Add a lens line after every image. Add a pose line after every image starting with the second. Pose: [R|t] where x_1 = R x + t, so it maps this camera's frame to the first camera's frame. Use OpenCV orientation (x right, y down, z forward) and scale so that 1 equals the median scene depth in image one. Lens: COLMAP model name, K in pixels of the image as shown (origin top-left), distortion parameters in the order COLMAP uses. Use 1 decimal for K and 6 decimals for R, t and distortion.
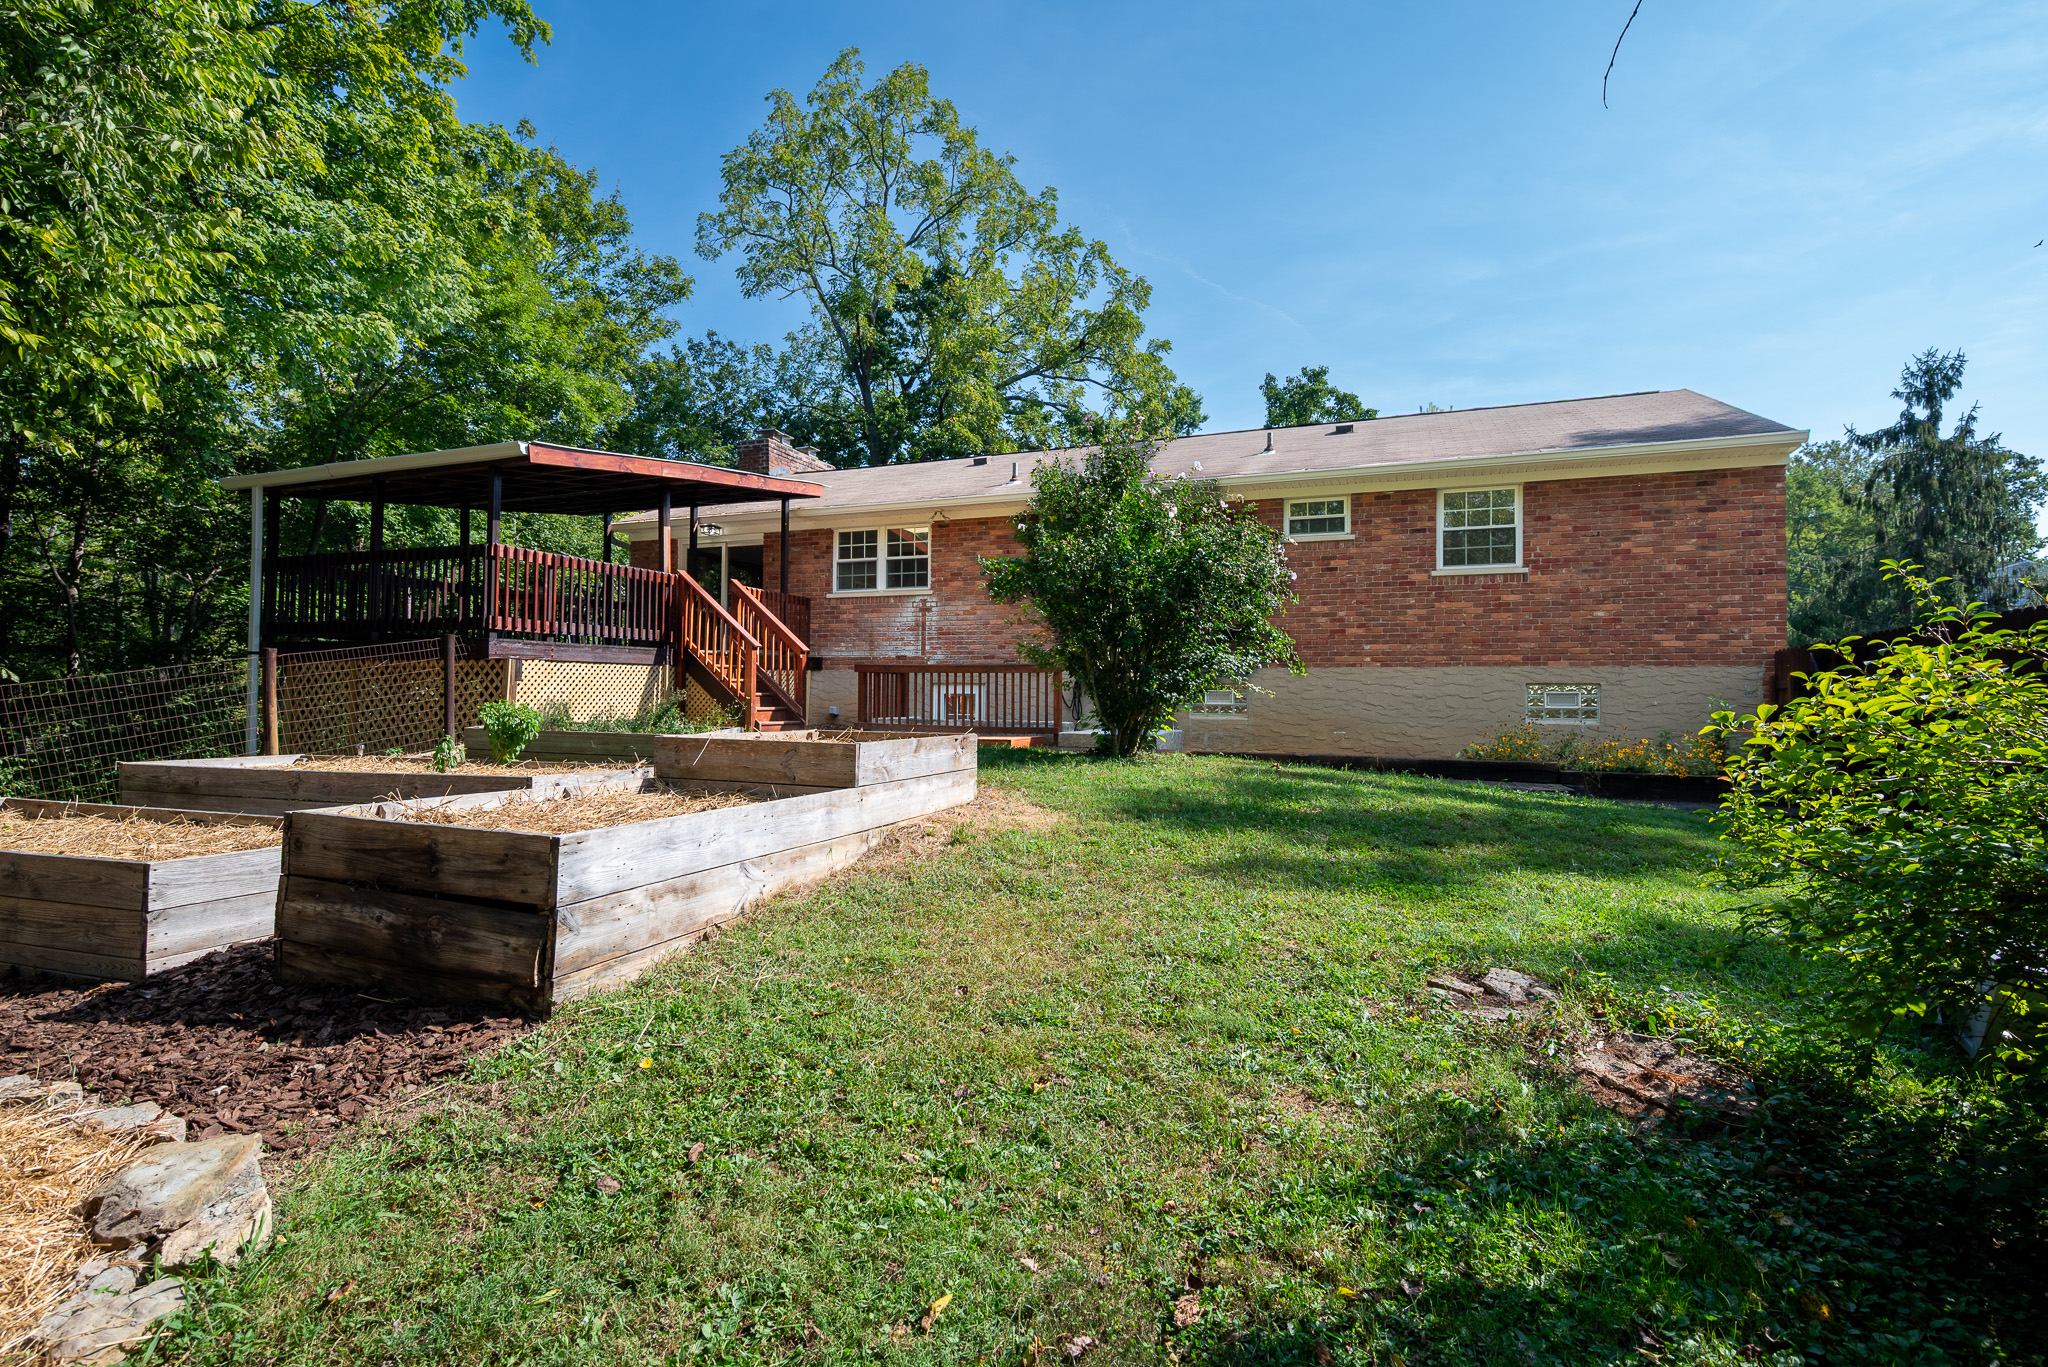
lens RADIAL K [[942.3, 0, 1024.0], [0, 942.3, 683.5], [0, 0, 1]] dist [0.006074, 0.000156]
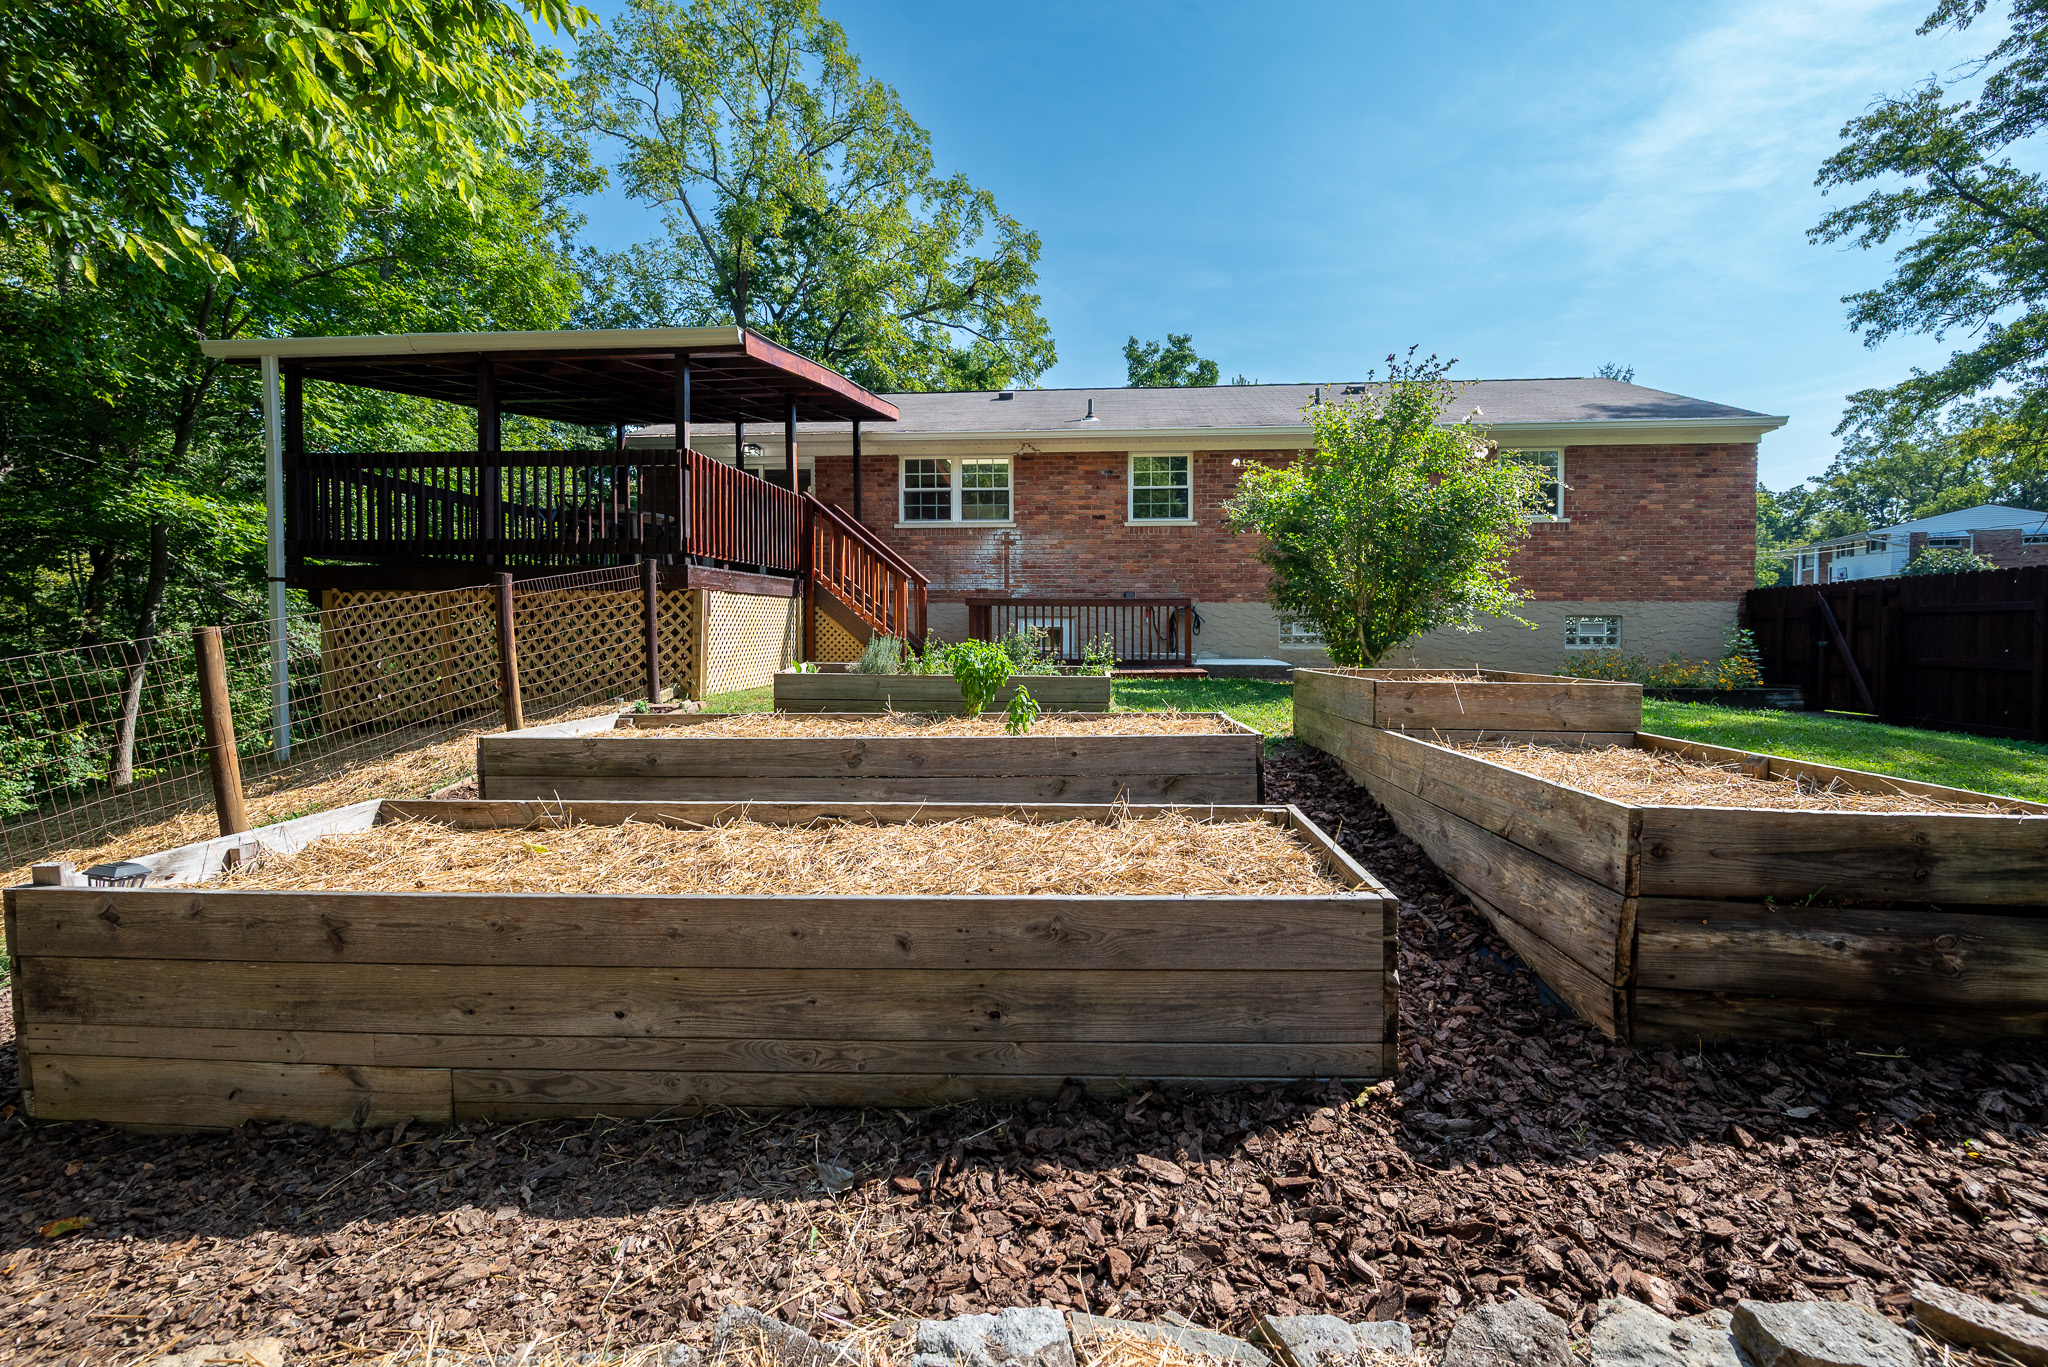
lens RADIAL K [[837.1, 0, 1024.0], [0, 837.1, 683.5], [0, 0, 1]] dist [-0.000131, -0.000202]
pose [[0.956925, -0.026028, 0.289166, -0.342257], [0.002772, 0.996747, 0.080545, -0.001279], [-0.290321, -0.076274, 0.953885, 0.136723]]
